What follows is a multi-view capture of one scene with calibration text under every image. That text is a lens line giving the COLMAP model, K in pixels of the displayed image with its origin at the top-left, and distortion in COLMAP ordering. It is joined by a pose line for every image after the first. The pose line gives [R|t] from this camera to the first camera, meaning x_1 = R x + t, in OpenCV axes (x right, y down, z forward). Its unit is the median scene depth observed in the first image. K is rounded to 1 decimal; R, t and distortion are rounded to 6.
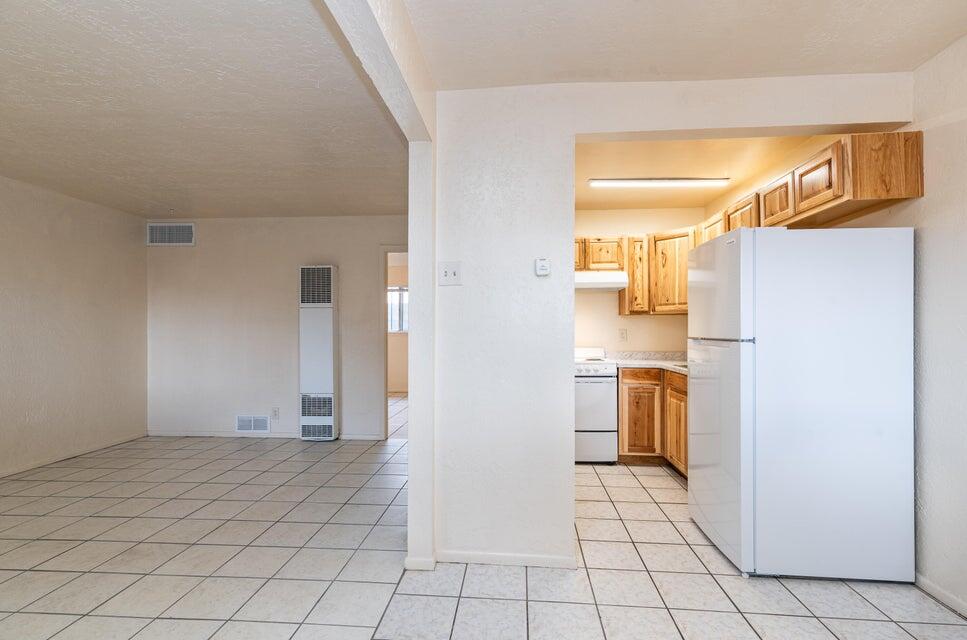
lens RADIAL K [[447.0, 0, 489.9], [0, 447.0, 323.9], [0, 0, 1]] dist [0.011111, 0.000836]
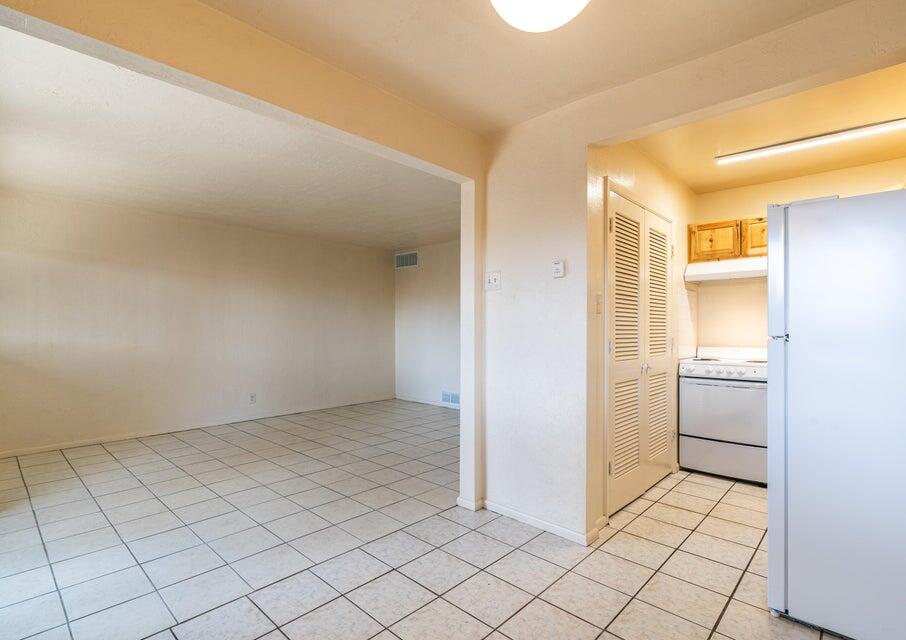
lens RADIAL K [[450.1, 0, 449.9], [0, 450.1, 323.6], [0, 0, 1]] dist [0.000439, 0.000676]
pose [[0.771833, -0.004736, -0.635808, 0.337363], [0.007357, 0.999972, 0.001482, 0.002266], [0.635783, -0.005822, 0.771846, -0.024458]]
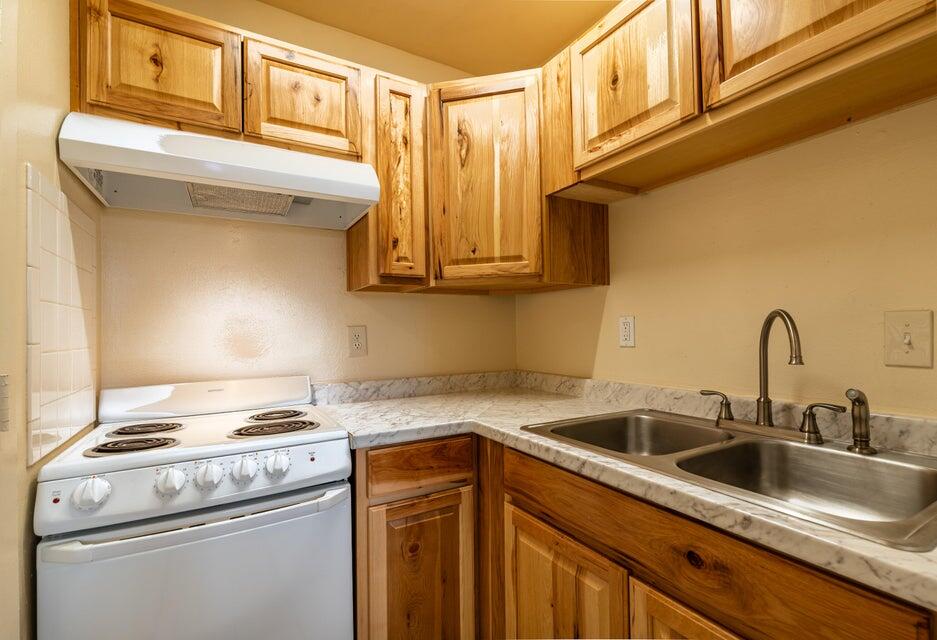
lens RADIAL K [[437.1, 0, 477.7], [0, 437.1, 327.5], [0, 0, 1]] dist [-0.017765, -0.000028]
pose [[0.827503, -0.006349, 0.561426, 0.180559], [0.006176, 0.999978, 0.002206, 0.014323], [-0.561428, 0.001642, 0.827524, 0.670024]]
